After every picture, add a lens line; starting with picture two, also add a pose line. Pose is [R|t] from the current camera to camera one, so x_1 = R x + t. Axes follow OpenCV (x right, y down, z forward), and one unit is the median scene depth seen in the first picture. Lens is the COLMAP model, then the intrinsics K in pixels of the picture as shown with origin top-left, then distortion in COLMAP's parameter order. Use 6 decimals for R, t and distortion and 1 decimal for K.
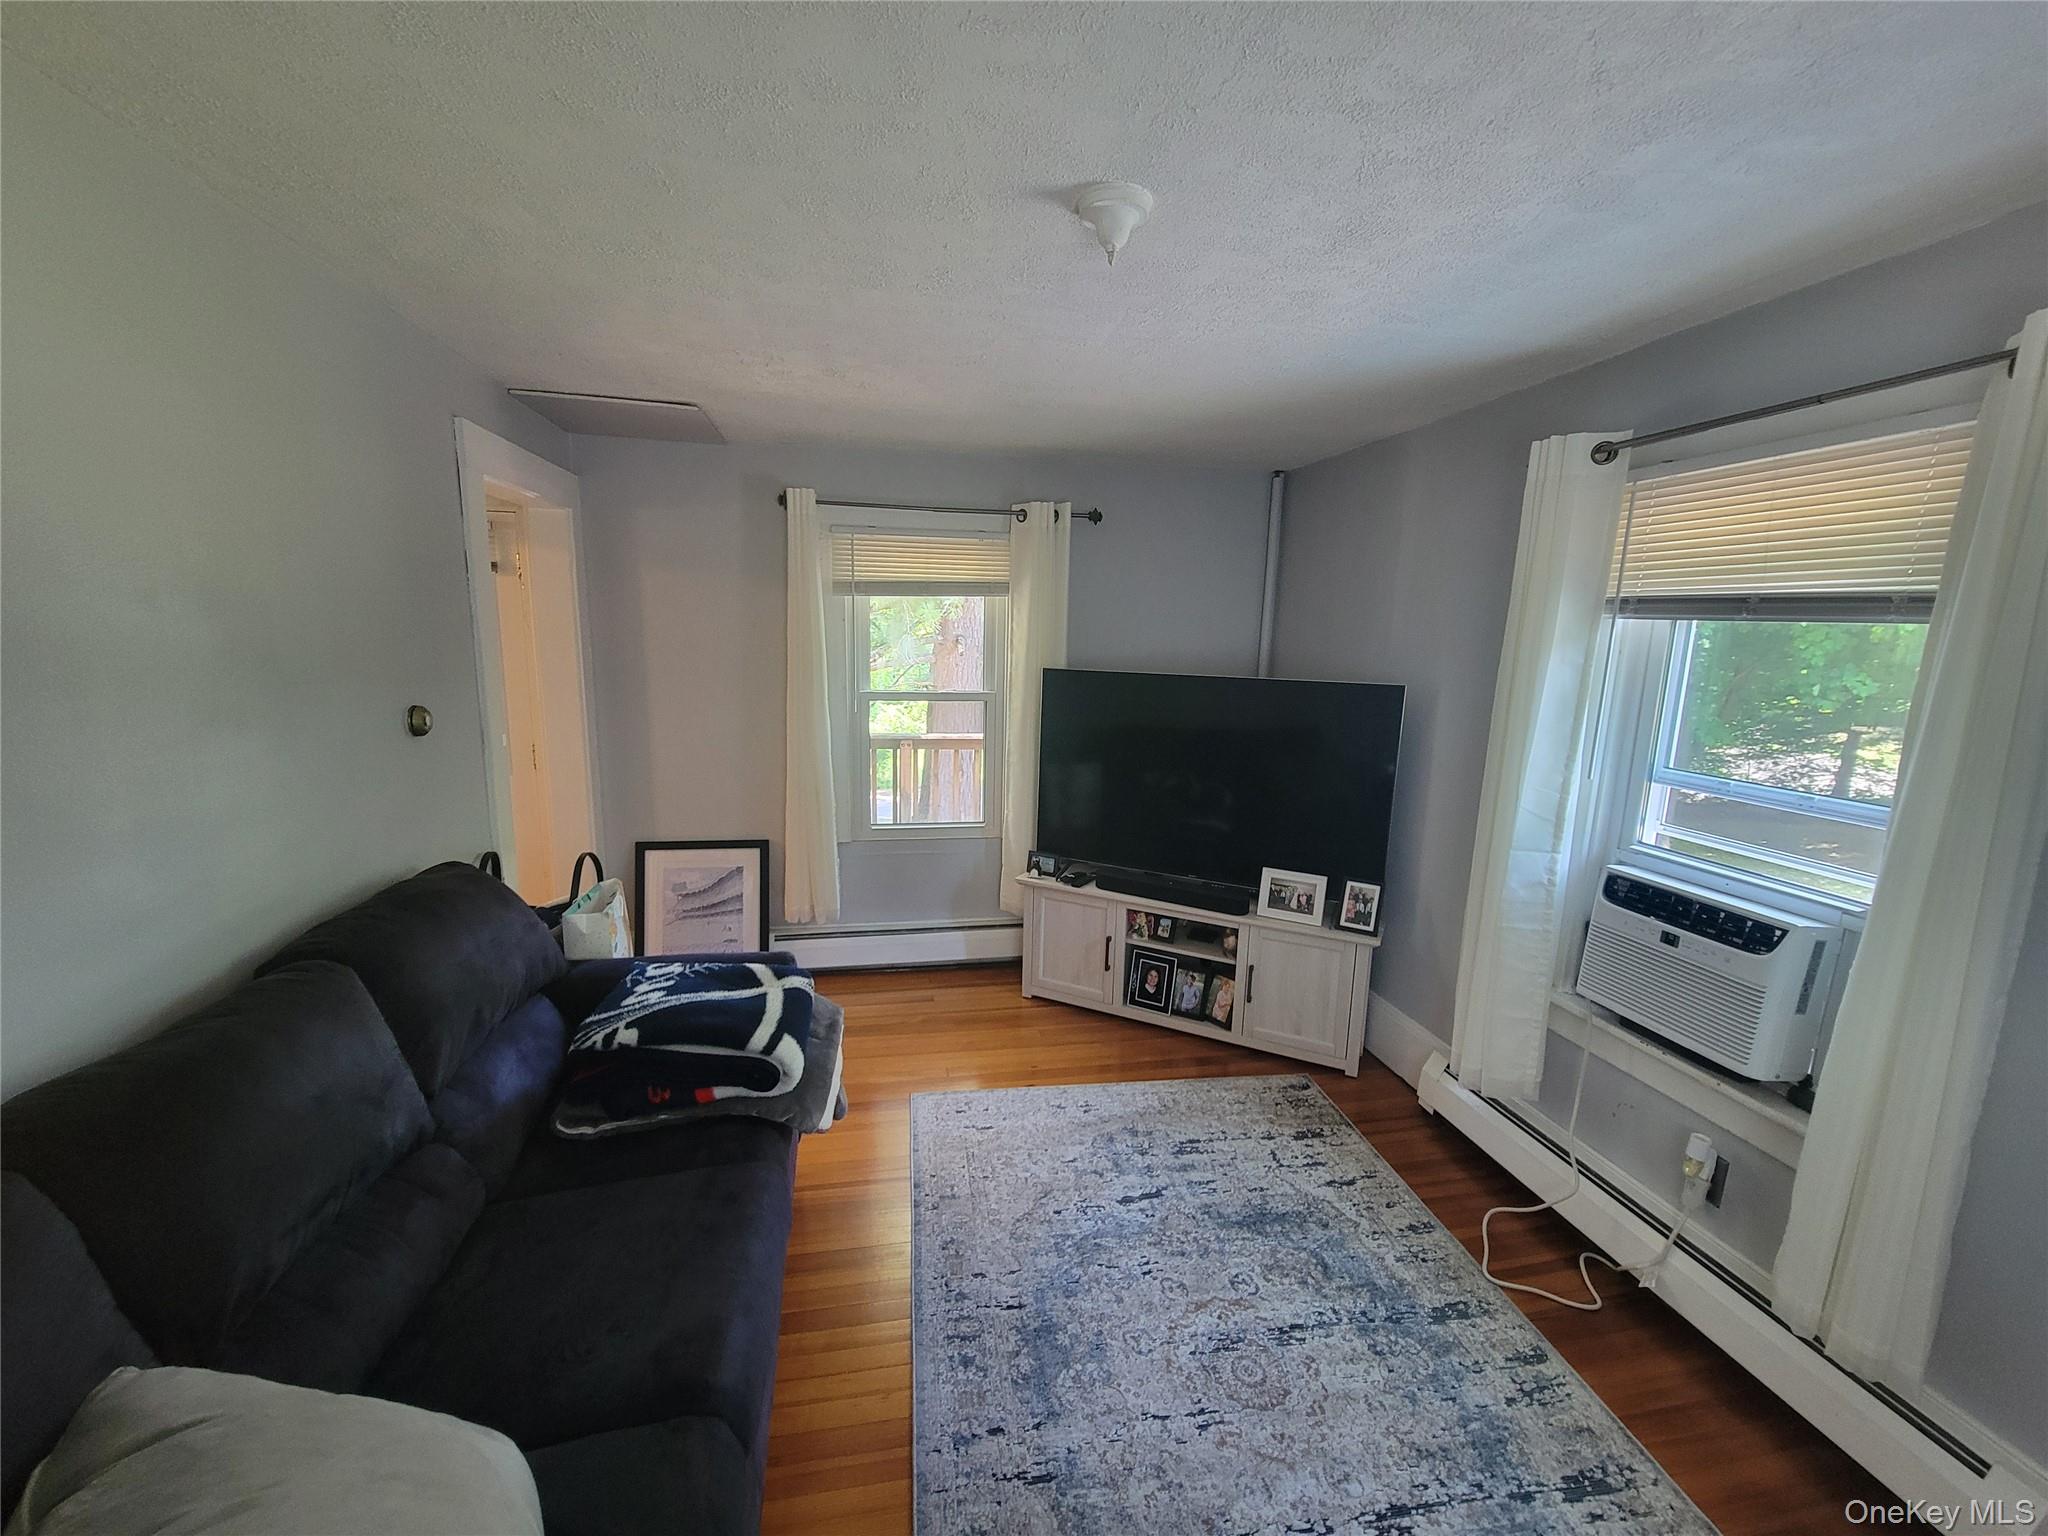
lens RADIAL K [[842.0, 0, 1020.2], [0, 842.0, 783.0], [0, 0, 1]] dist [0.005506, 0.000539]
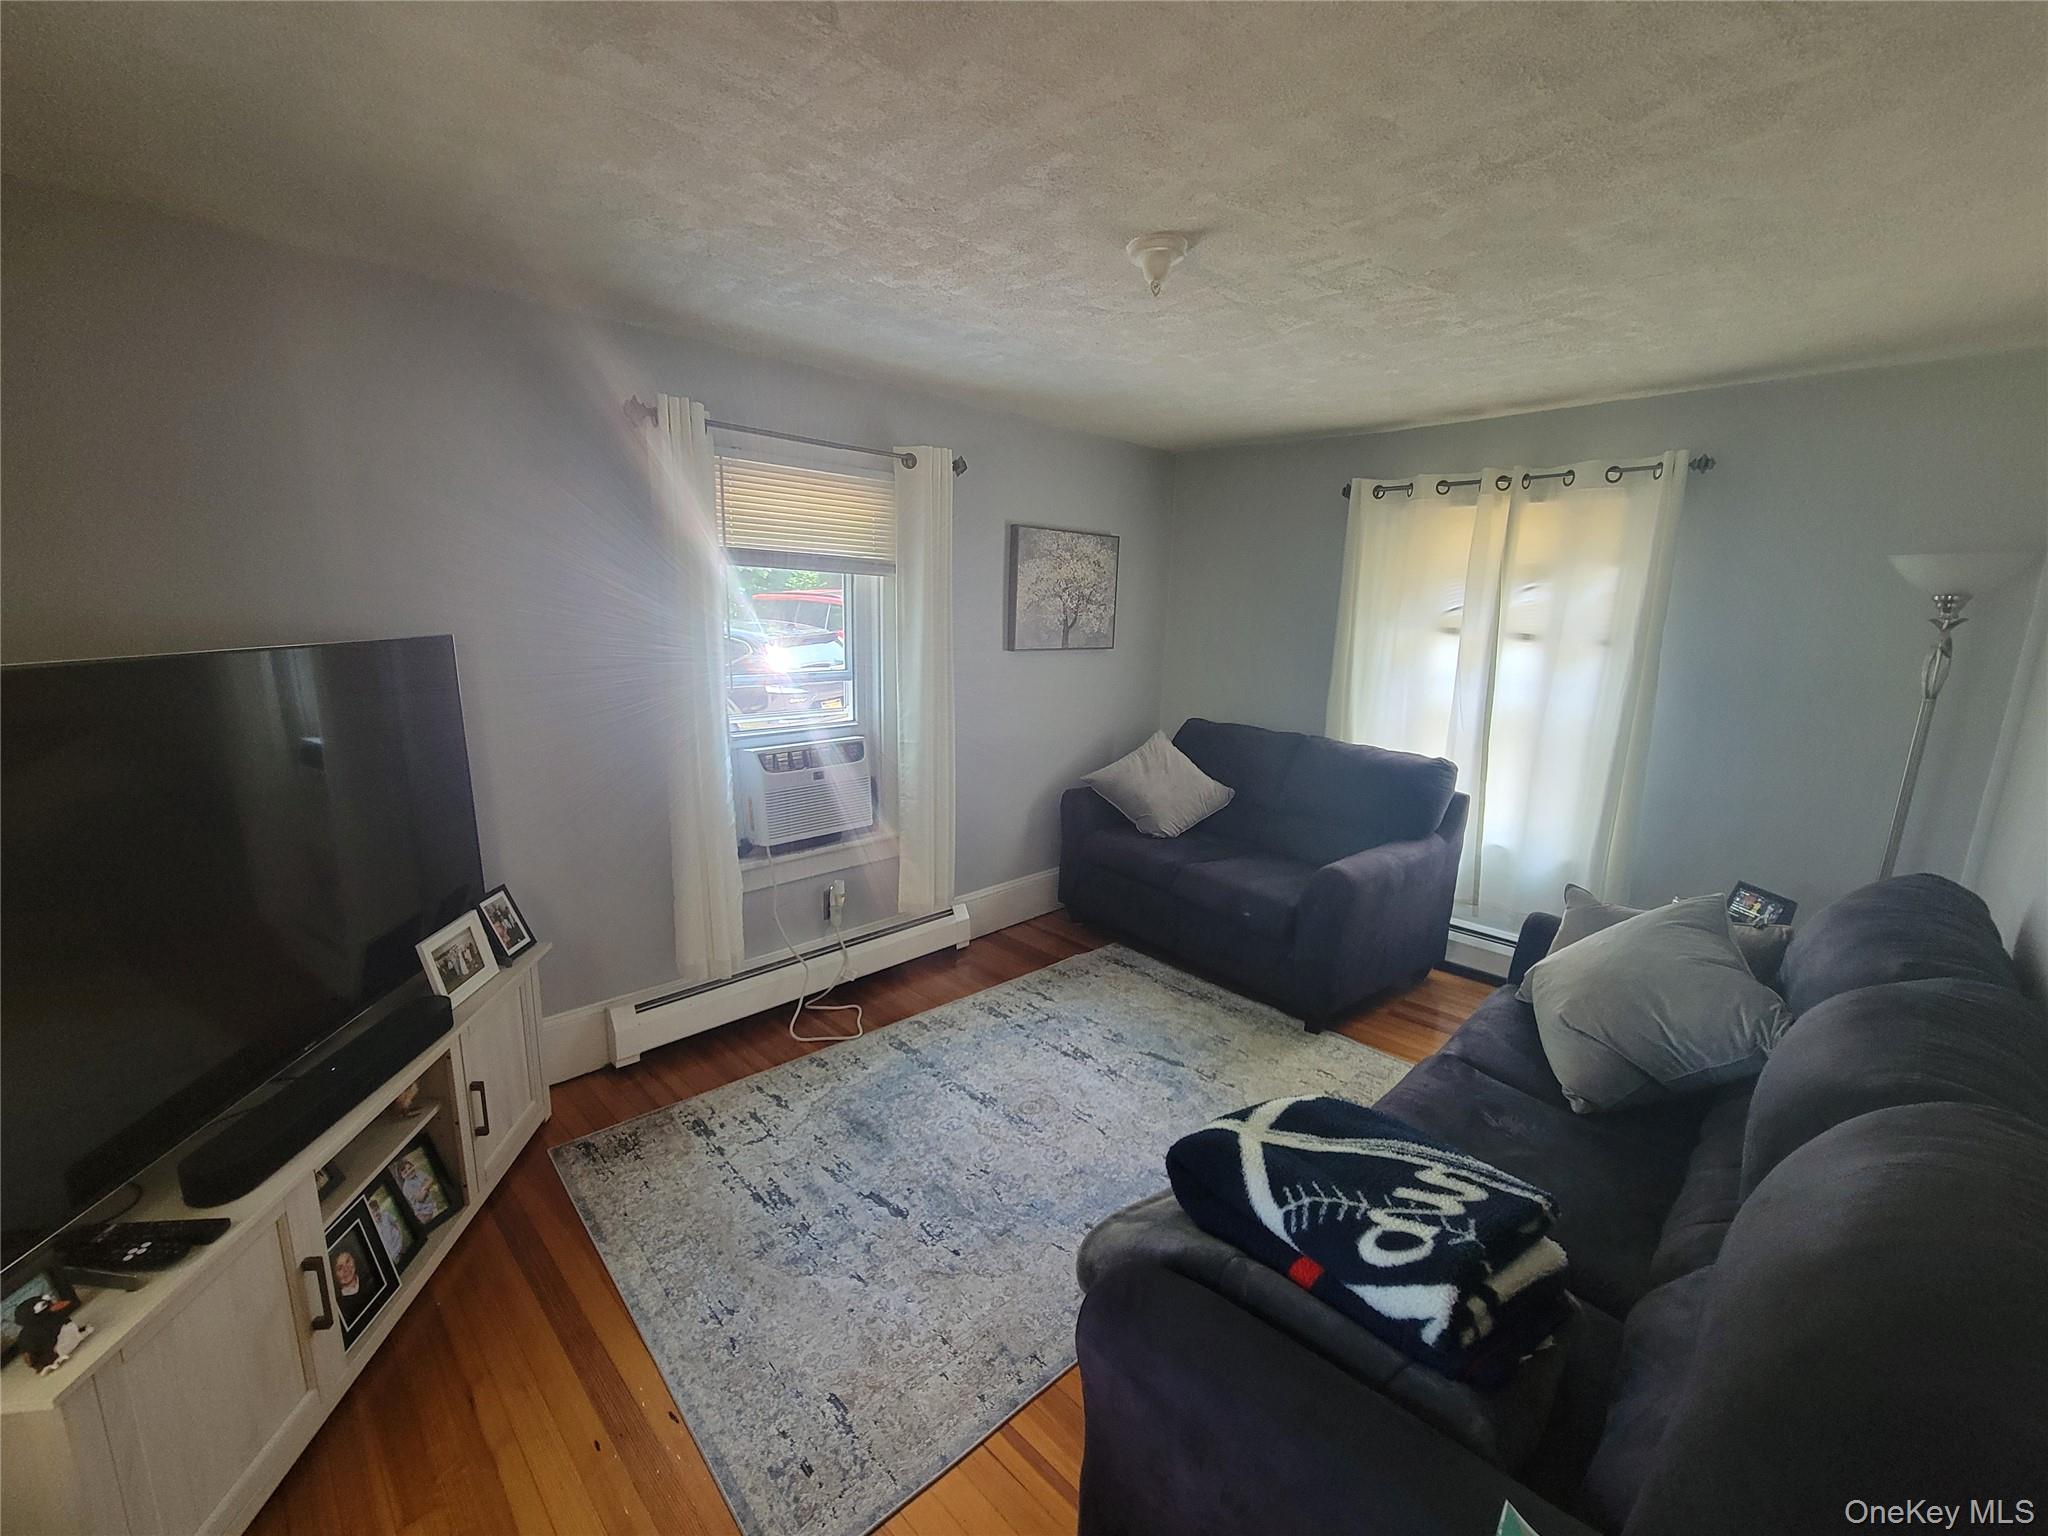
lens RADIAL K [[842.0, 0, 1020.2], [0, 842.0, 783.0], [0, 0, 1]] dist [0.005506, 0.000539]
pose [[-0.561635, -0.209752, 0.800357, -0.688066], [0.108428, 0.940331, 0.322523, -0.262295], [-0.820250, 0.267922, -0.505379, 1.460852]]
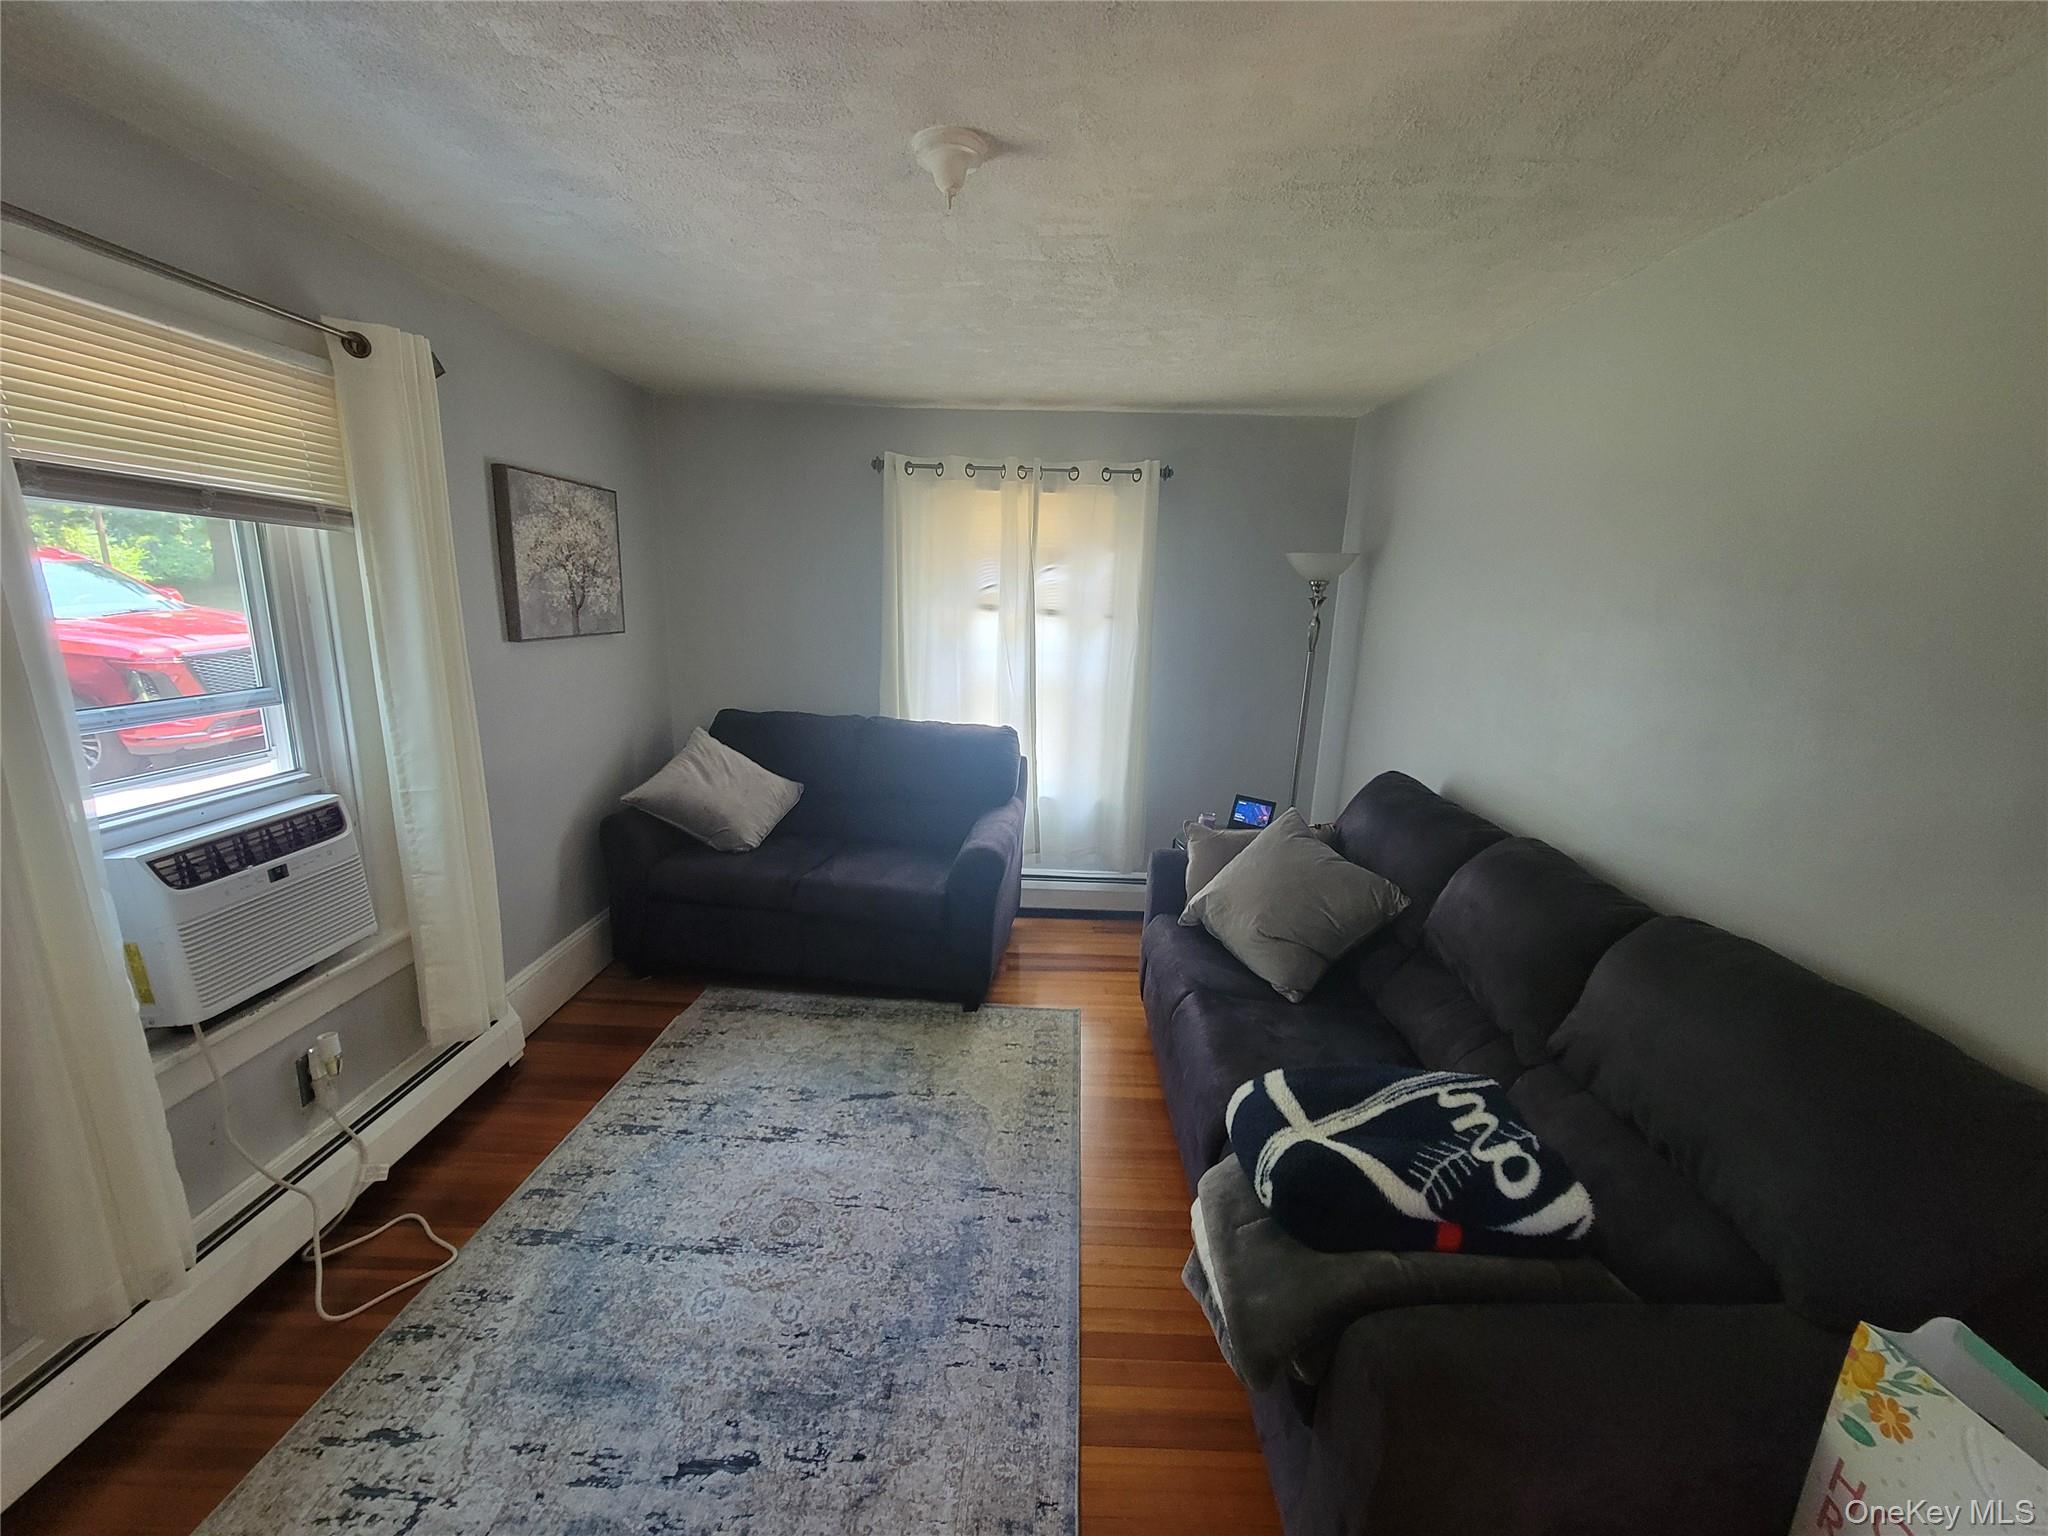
lens RADIAL K [[842.0, 0, 1020.2], [0, 842.0, 783.0], [0, 0, 1]] dist [0.005506, 0.000539]
pose [[-0.977983, -0.098696, 0.183871, -0.172263], [-0.019301, 0.920097, 0.391216, -0.273300], [-0.207791, 0.379053, -0.901744, 1.590012]]
